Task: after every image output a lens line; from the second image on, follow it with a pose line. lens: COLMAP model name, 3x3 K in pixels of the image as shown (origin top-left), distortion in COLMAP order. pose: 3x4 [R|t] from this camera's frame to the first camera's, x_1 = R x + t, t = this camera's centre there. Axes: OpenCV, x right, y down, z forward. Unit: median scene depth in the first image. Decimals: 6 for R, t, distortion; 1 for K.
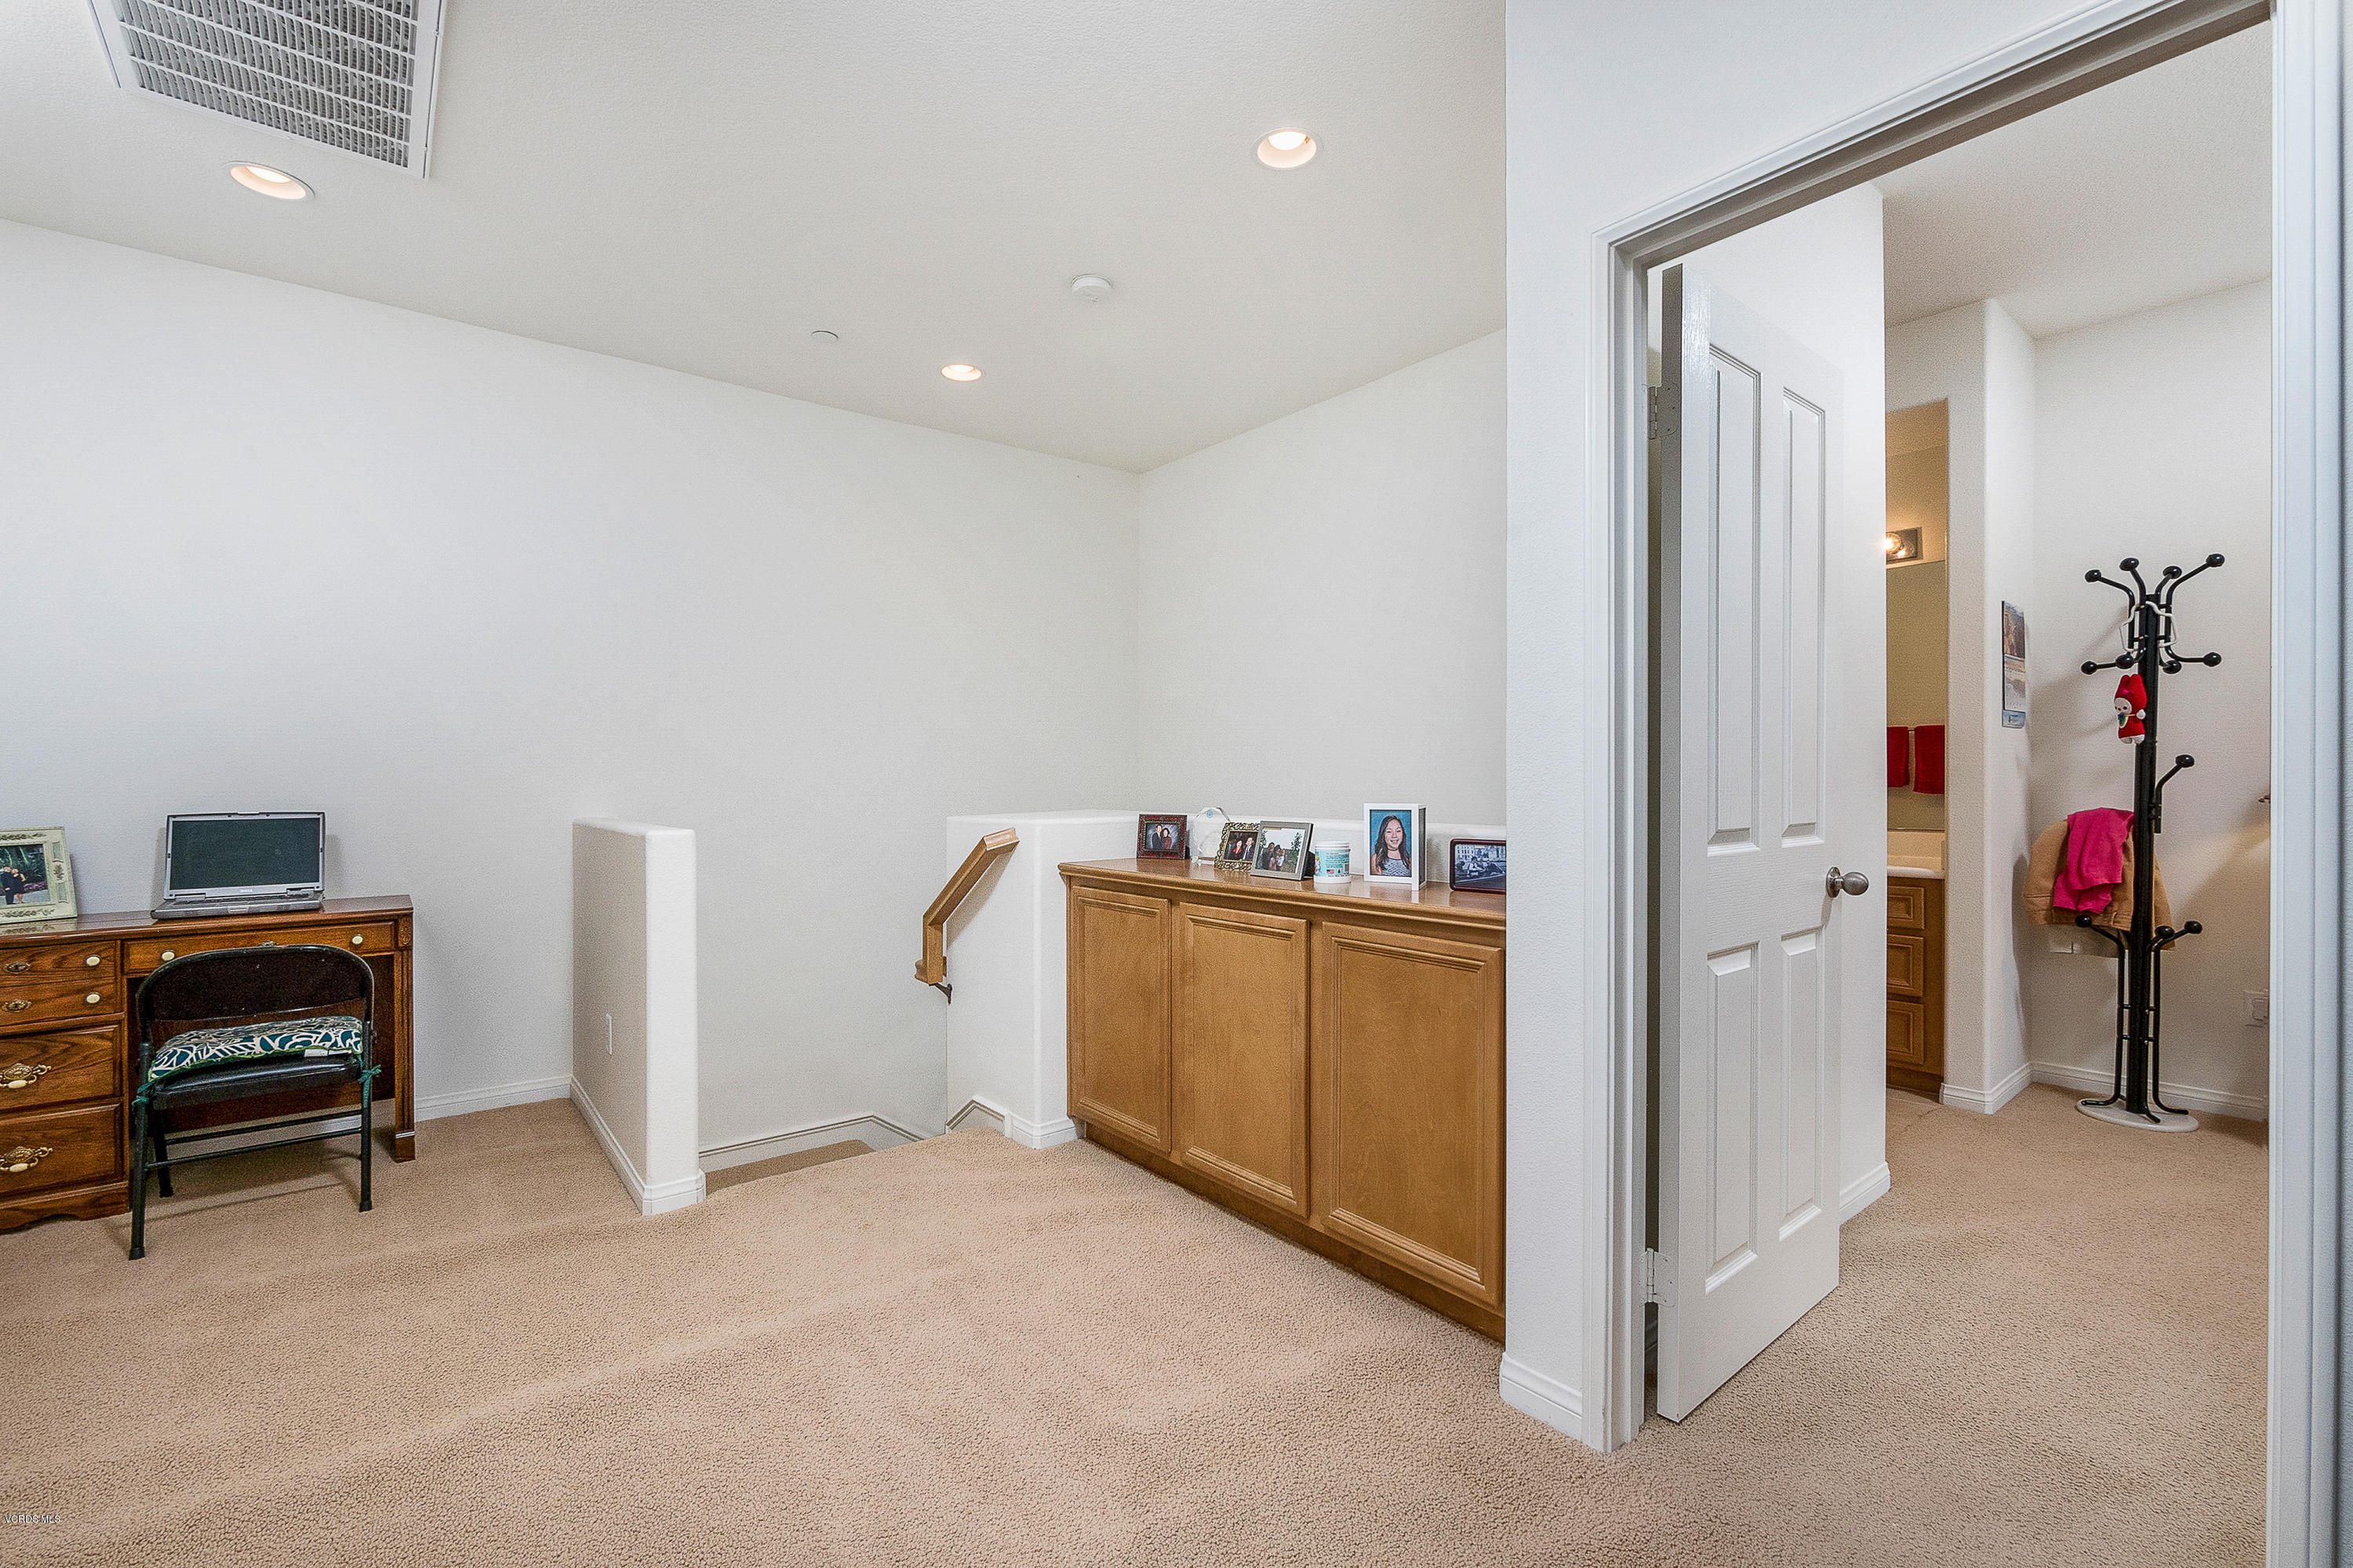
lens RADIAL K [[1001.3, 0, 1178.0], [0, 1001.3, 785.2], [0, 0, 1]] dist [-0.003167, -0.000160]
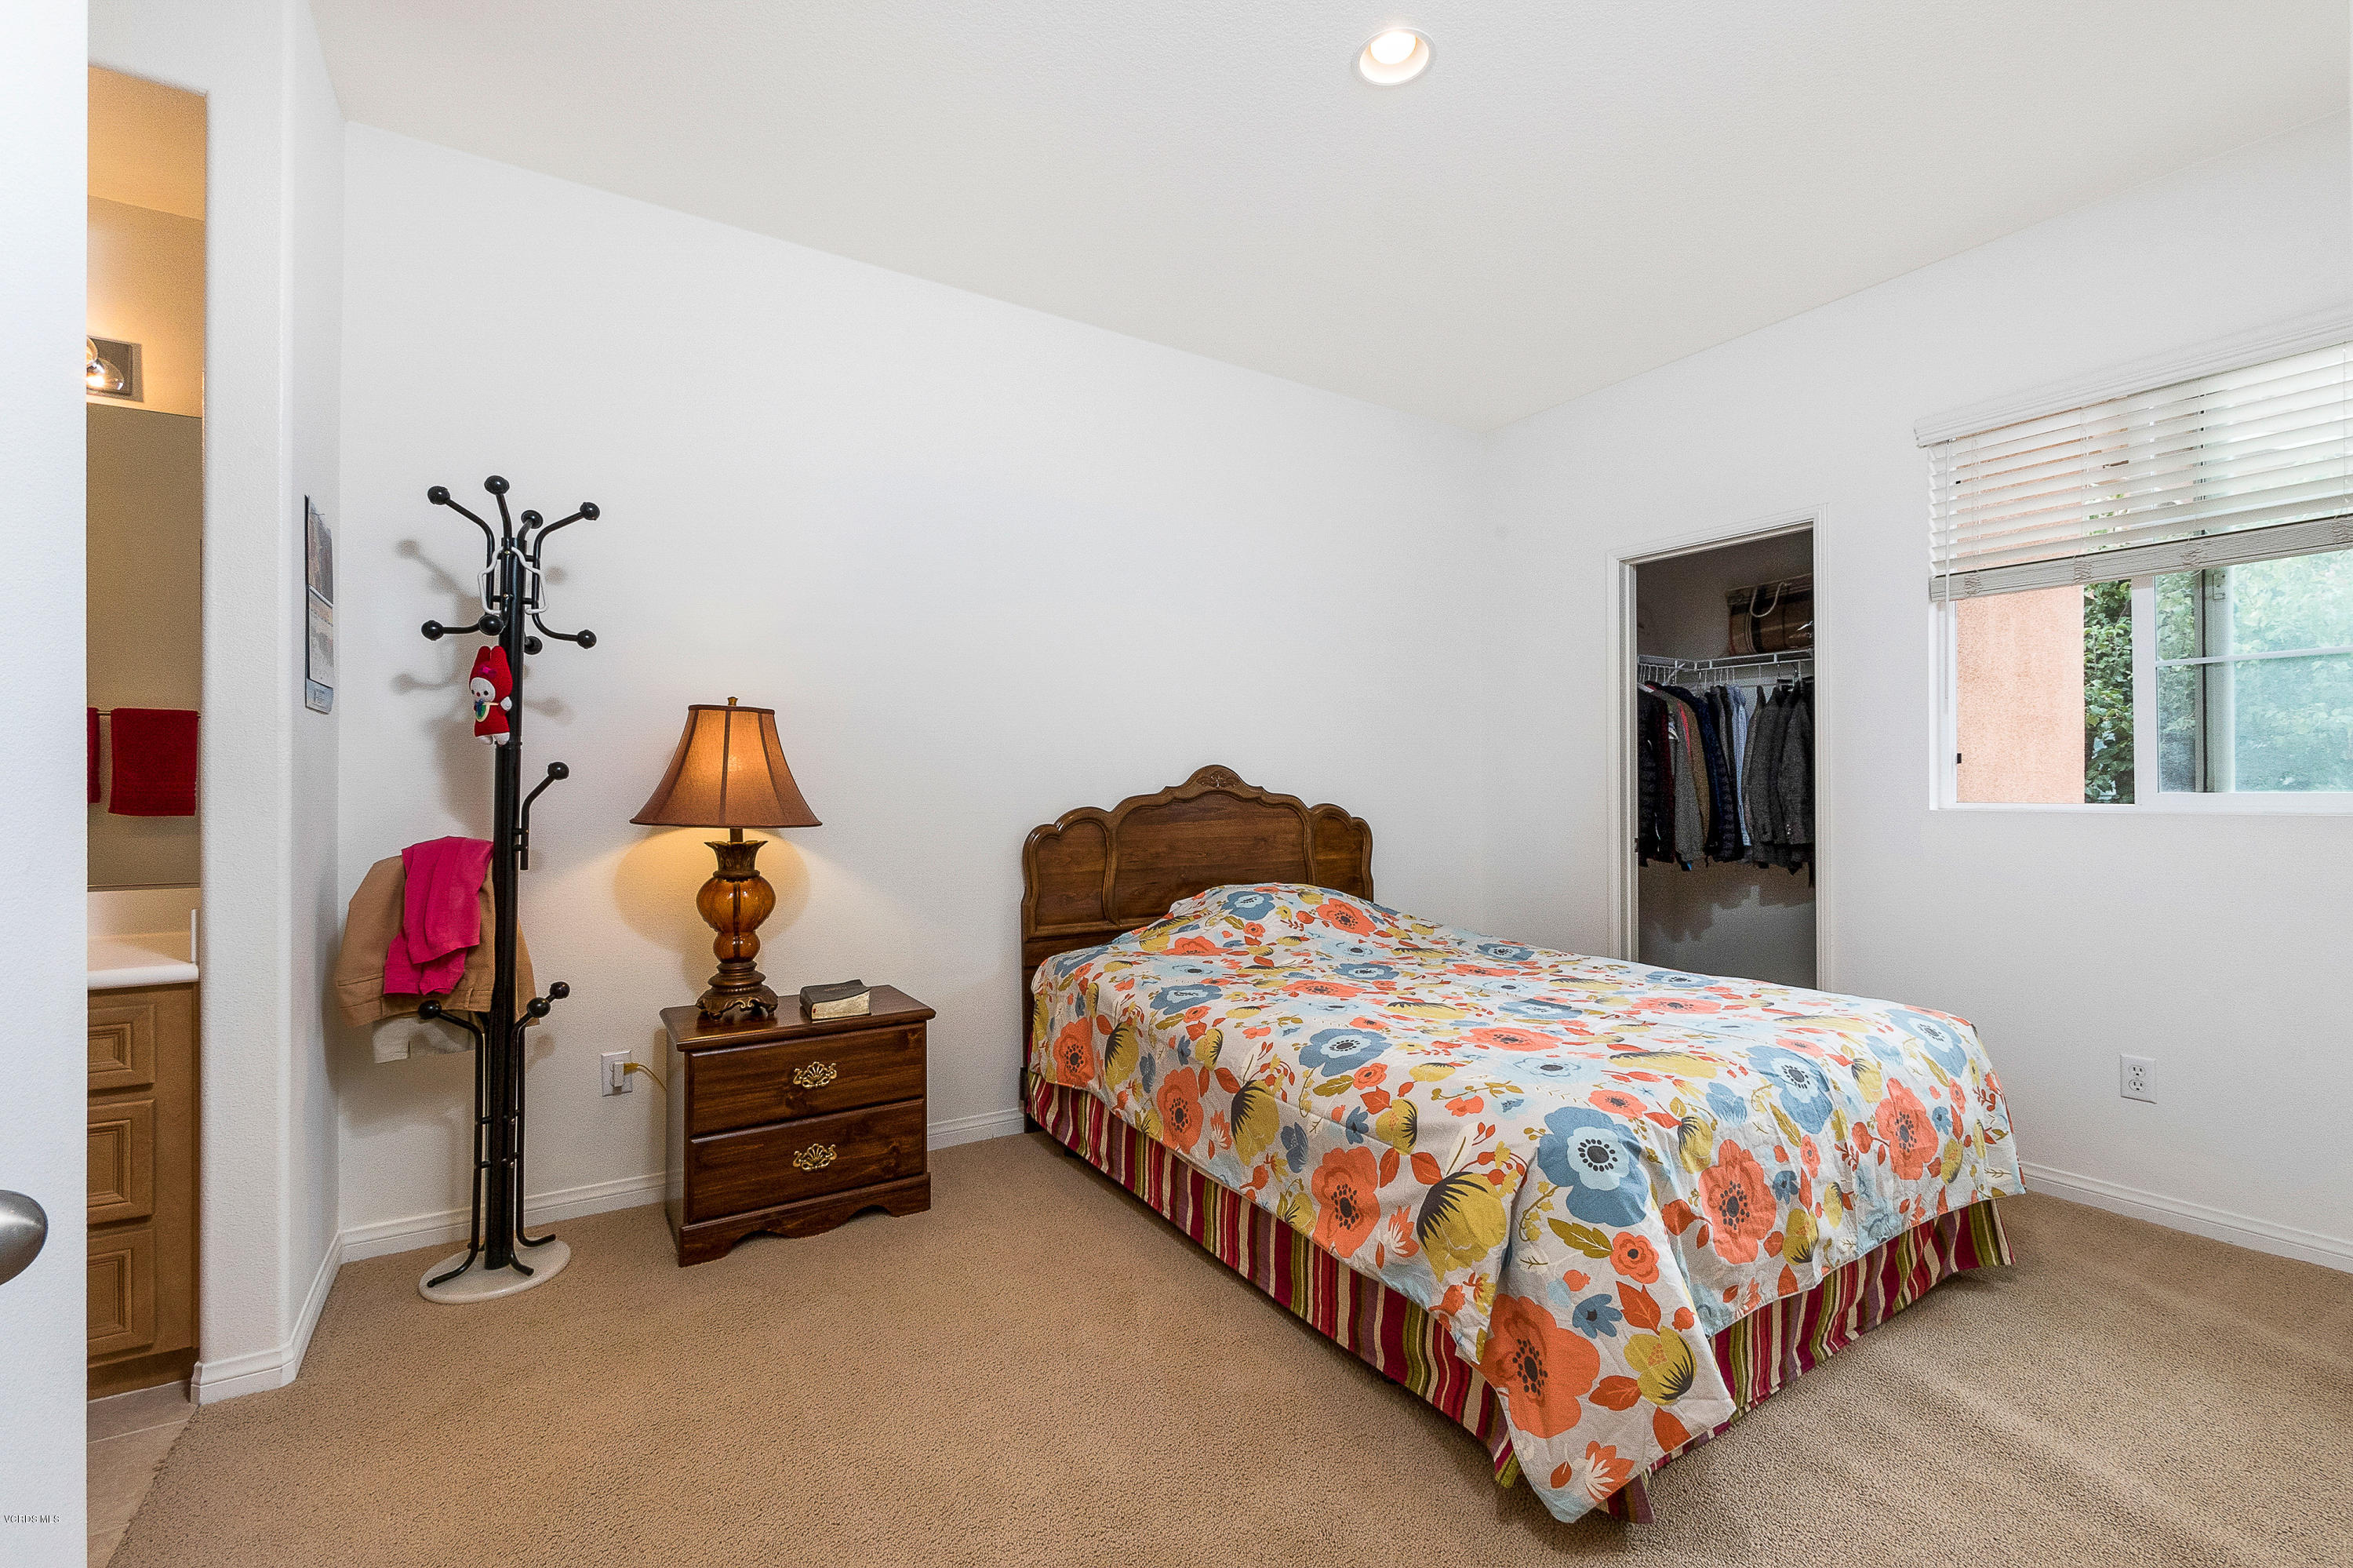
lens RADIAL K [[1001.3, 0, 1176.7], [0, 1001.3, 788.6], [0, 0, 1]] dist [-0.003167, -0.000160]
pose [[0.103110, 0.003845, 0.994663, 0.304057], [0.005133, 0.999977, -0.004398, -0.005154], [-0.994657, 0.005559, 0.103088, 0.447082]]
